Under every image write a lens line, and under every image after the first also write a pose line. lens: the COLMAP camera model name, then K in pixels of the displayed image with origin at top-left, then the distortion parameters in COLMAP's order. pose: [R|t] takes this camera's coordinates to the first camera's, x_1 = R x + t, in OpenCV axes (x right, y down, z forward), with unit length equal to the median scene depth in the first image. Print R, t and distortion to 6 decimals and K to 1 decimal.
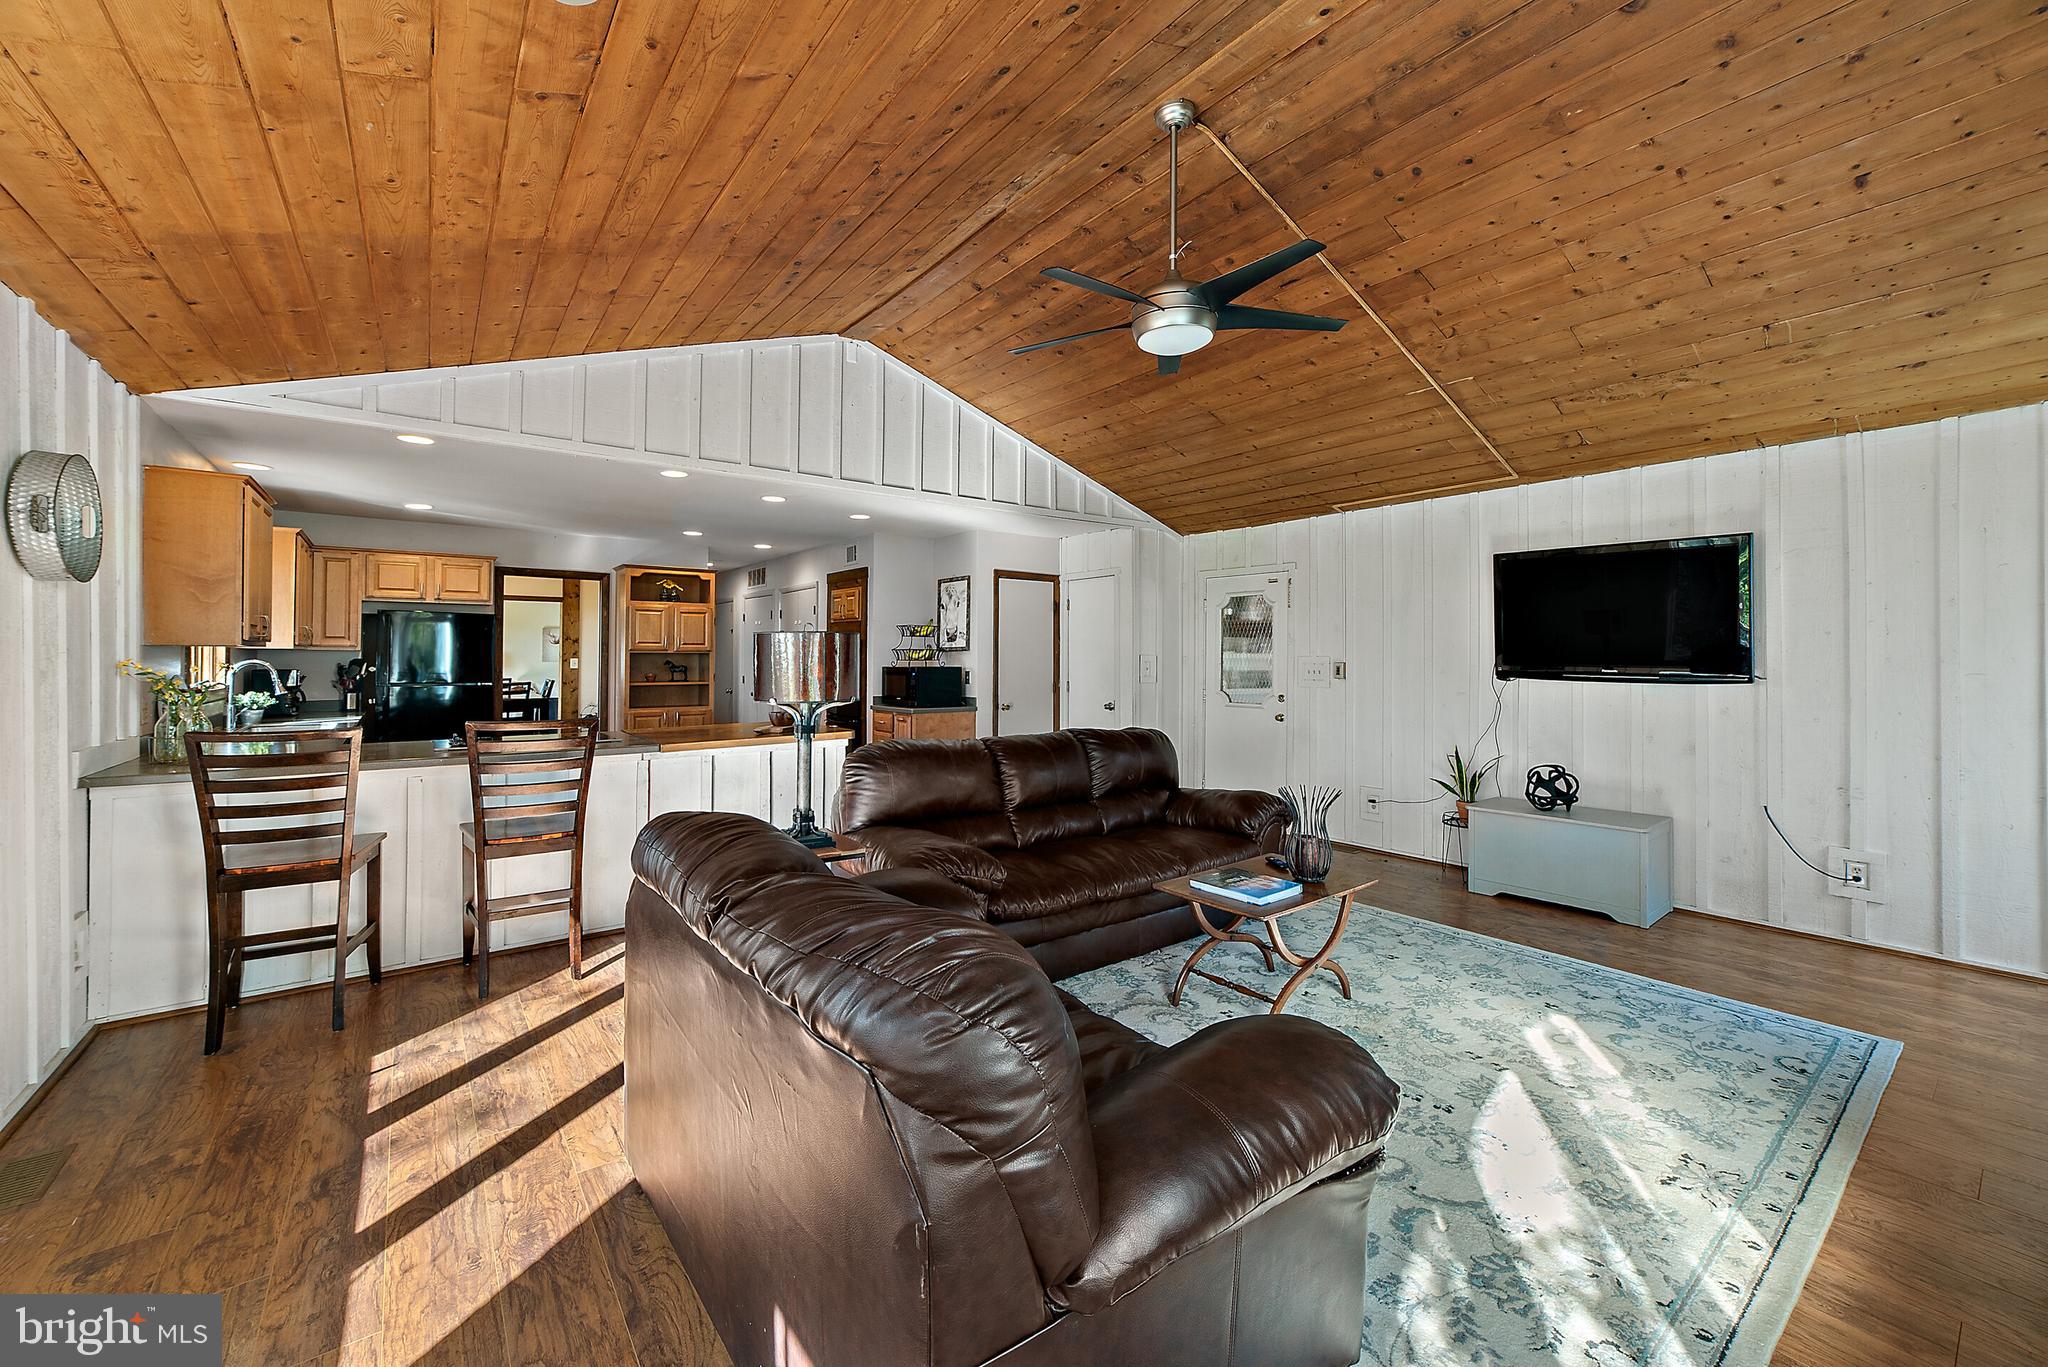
lens RADIAL K [[806.5, 0, 1041.7], [0, 806.5, 650.0], [0, 0, 1]] dist [-0.023715, 0.000368]
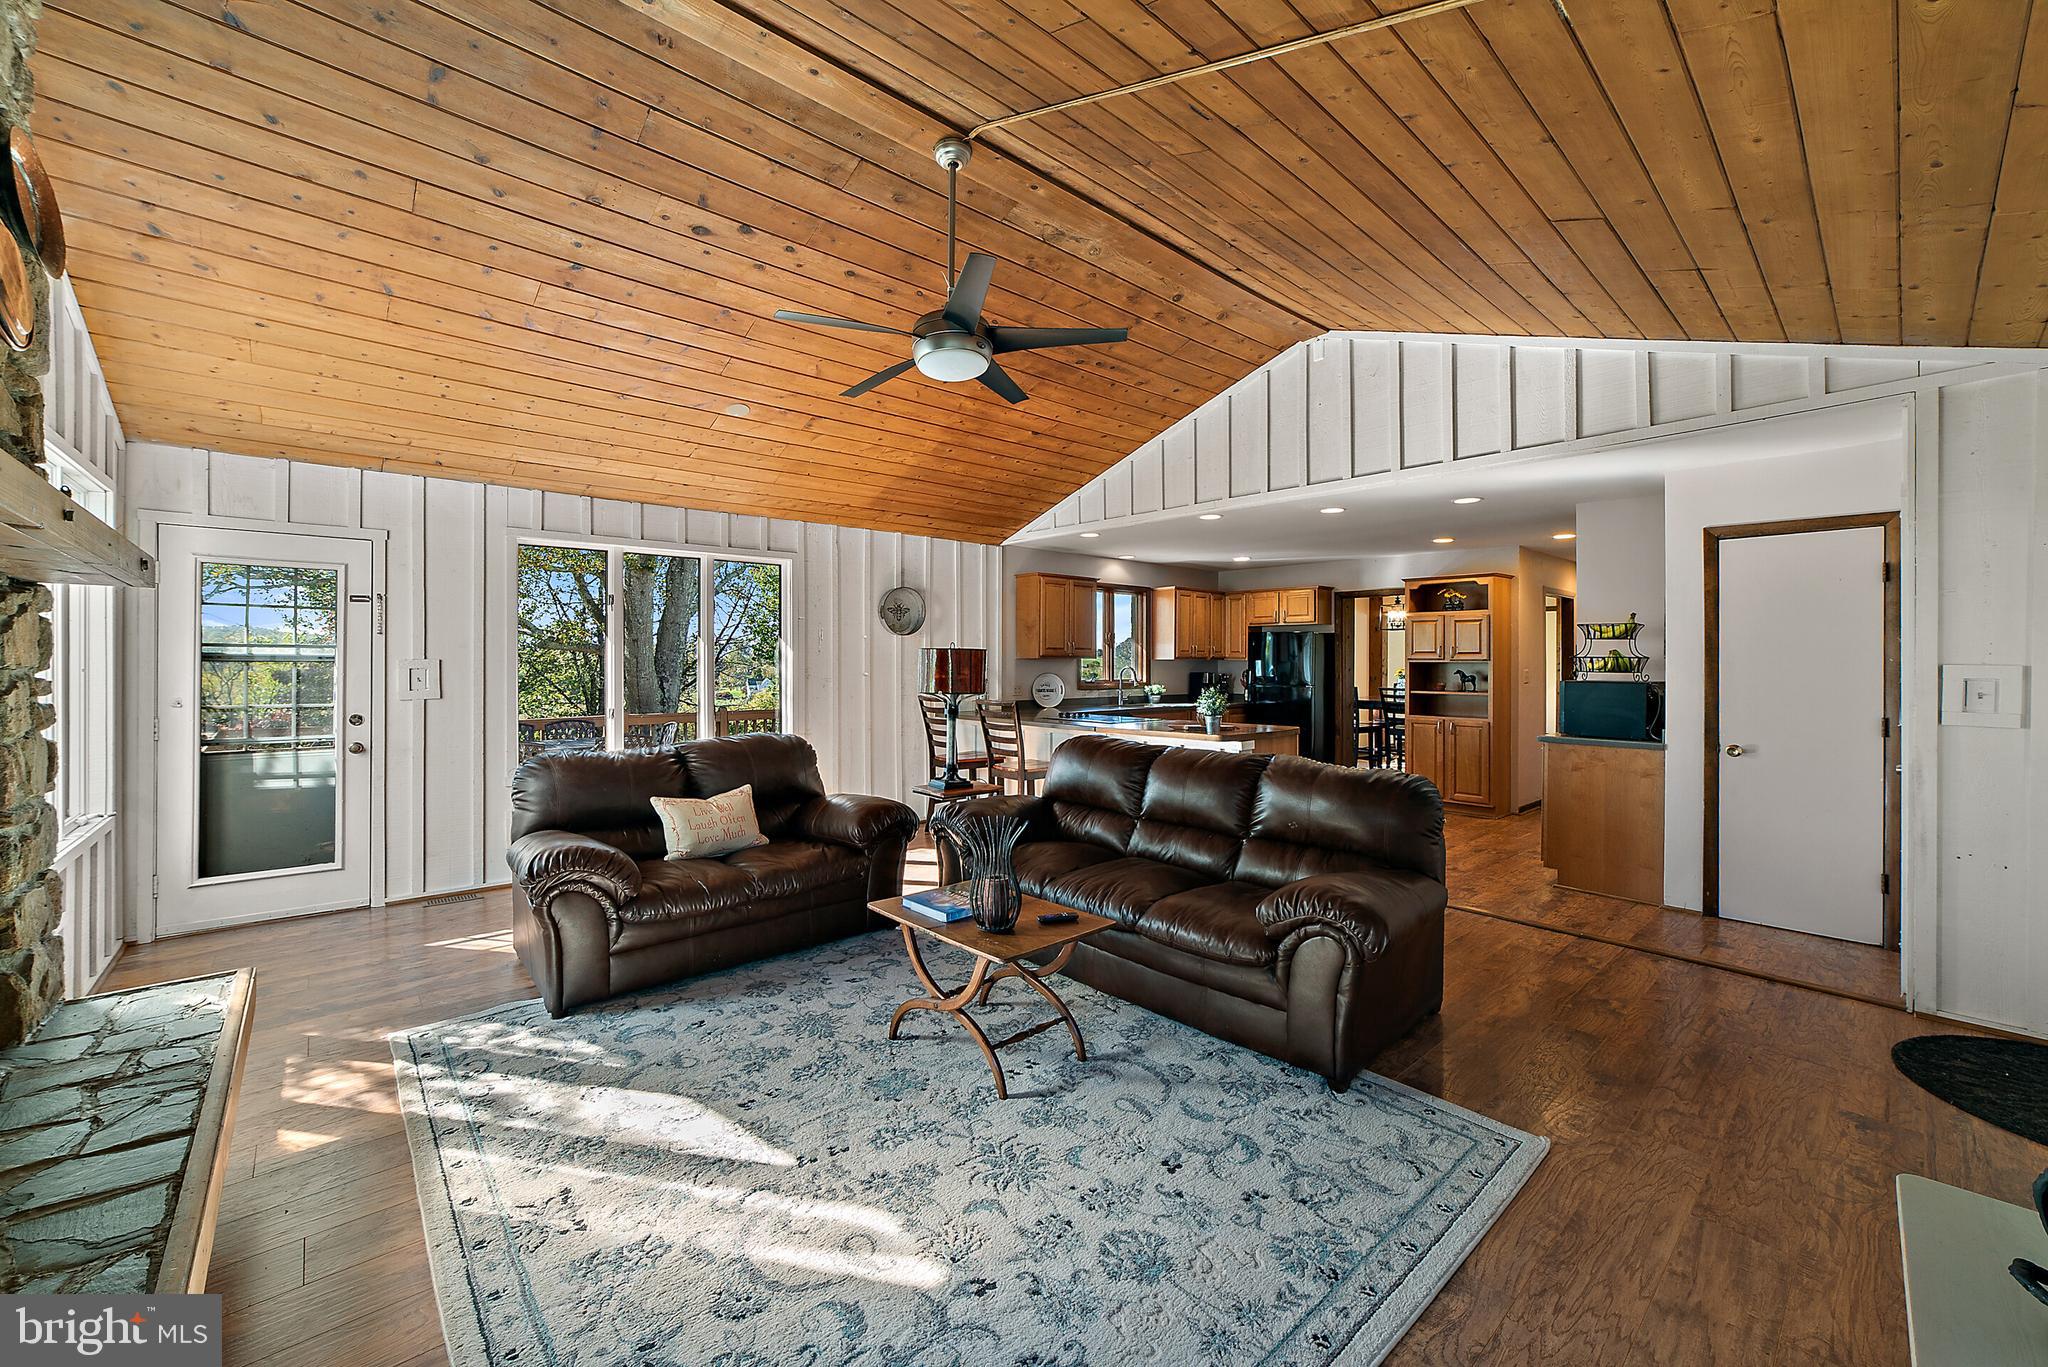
lens RADIAL K [[806.5, 0, 1024.3], [0, 806.5, 670.6], [0, 0, 1]] dist [-0.023715, 0.000368]
pose [[0.068210, 0.009259, -0.997628, 1.397540], [0.006759, 0.999930, 0.009743, 0.004006], [0.997648, -0.007408, 0.068143, 1.155718]]
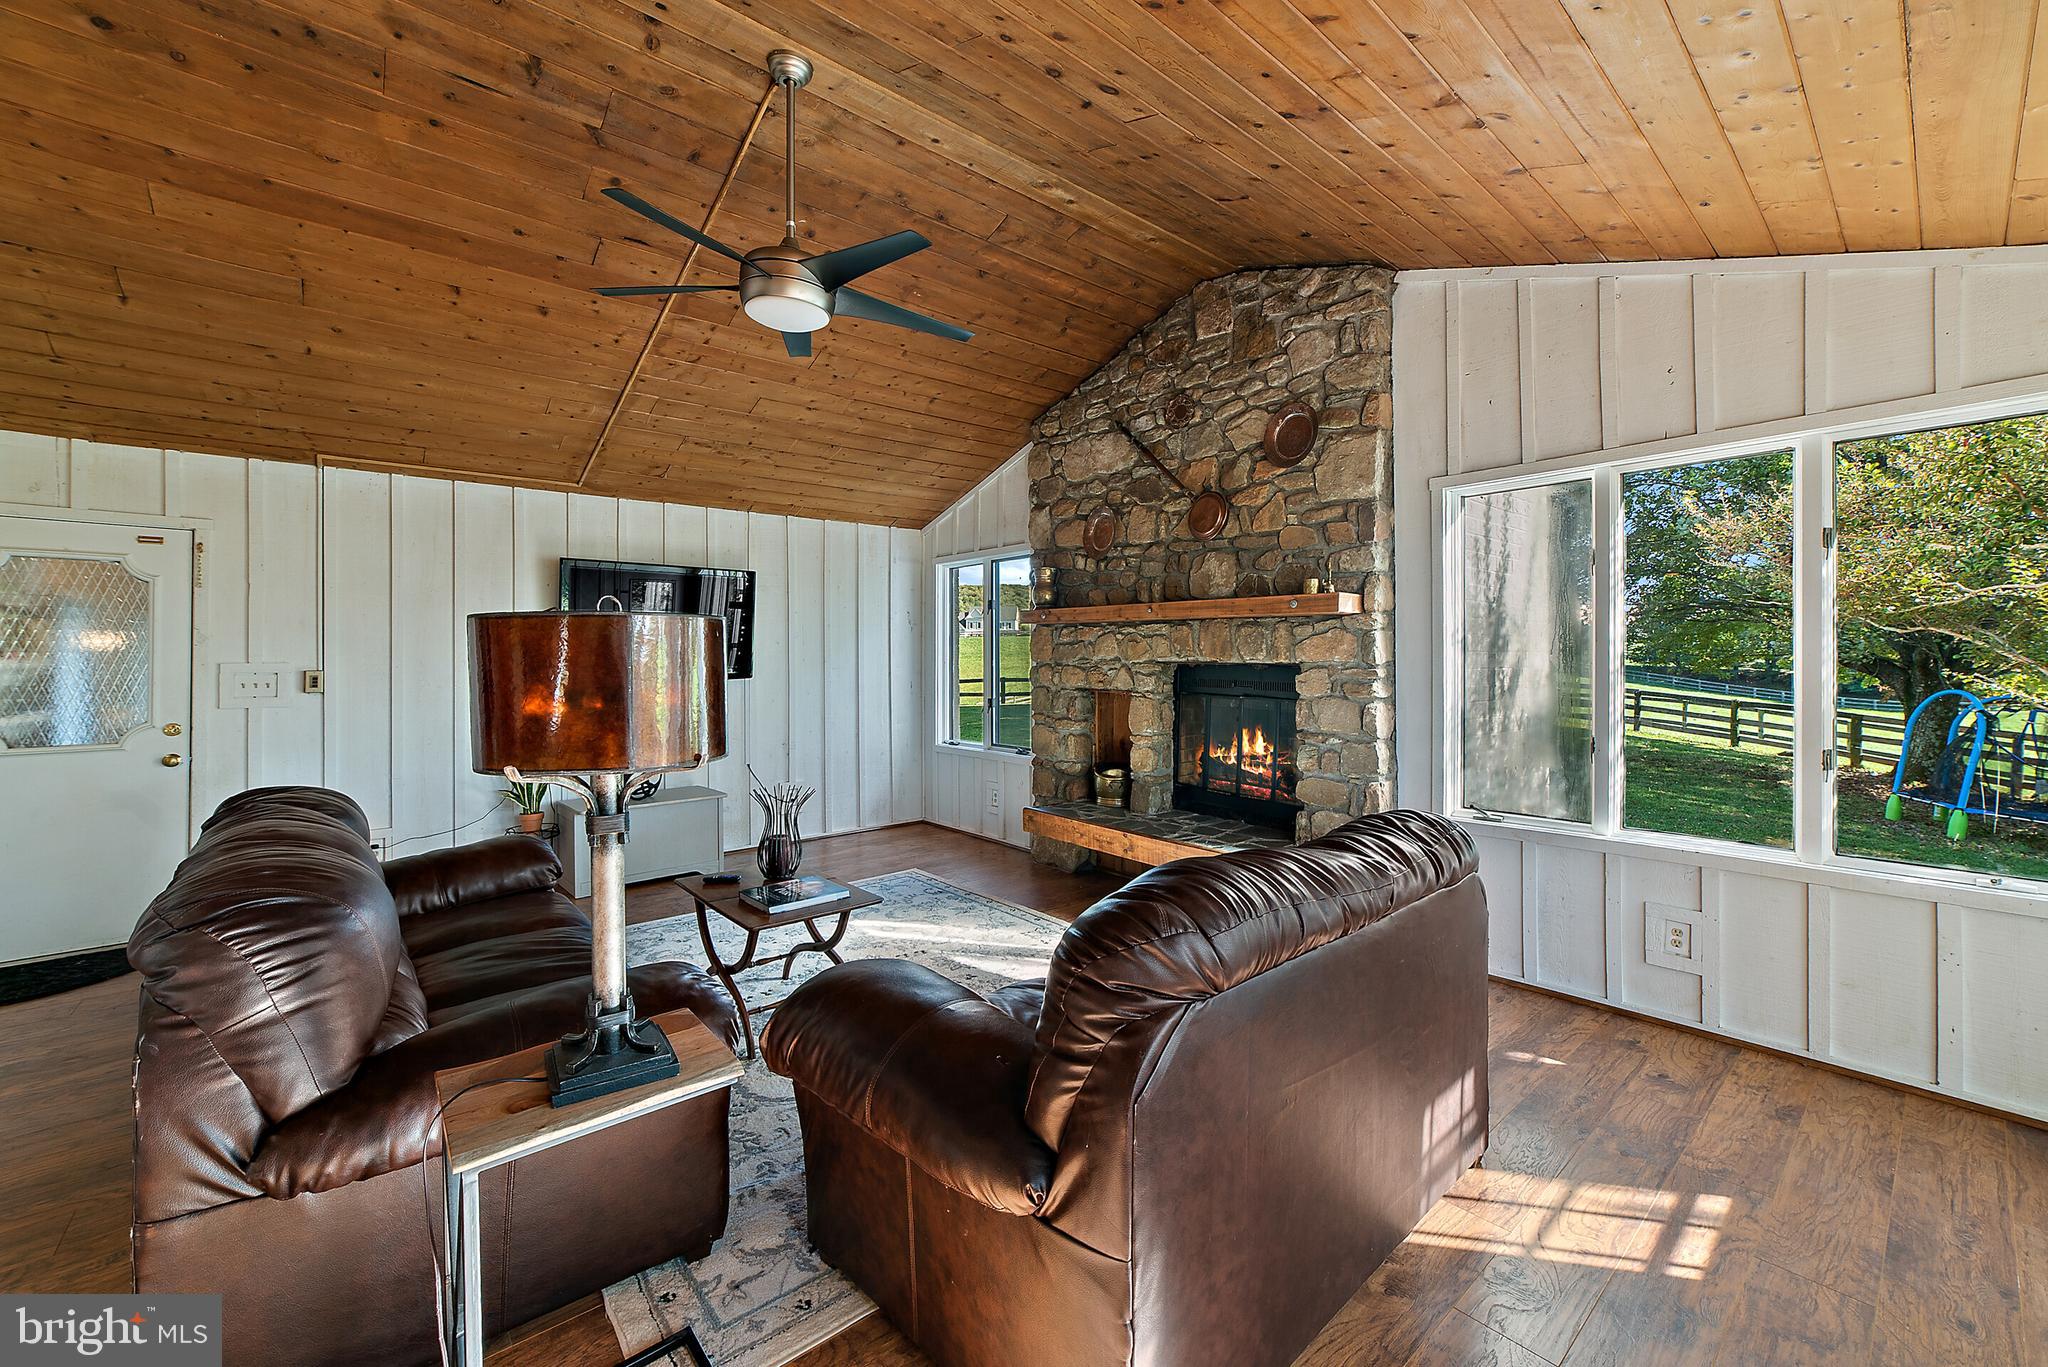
lens RADIAL K [[806.5, 0, 1025.5], [0, 806.5, 654.5], [0, 0, 1]] dist [-0.023715, 0.000368]
pose [[-0.038943, 0.000068, 0.999241, -0.838057], [-0.003141, 0.999995, -0.000191, -0.002376], [-0.999236, -0.003146, -0.038943, 0.854979]]
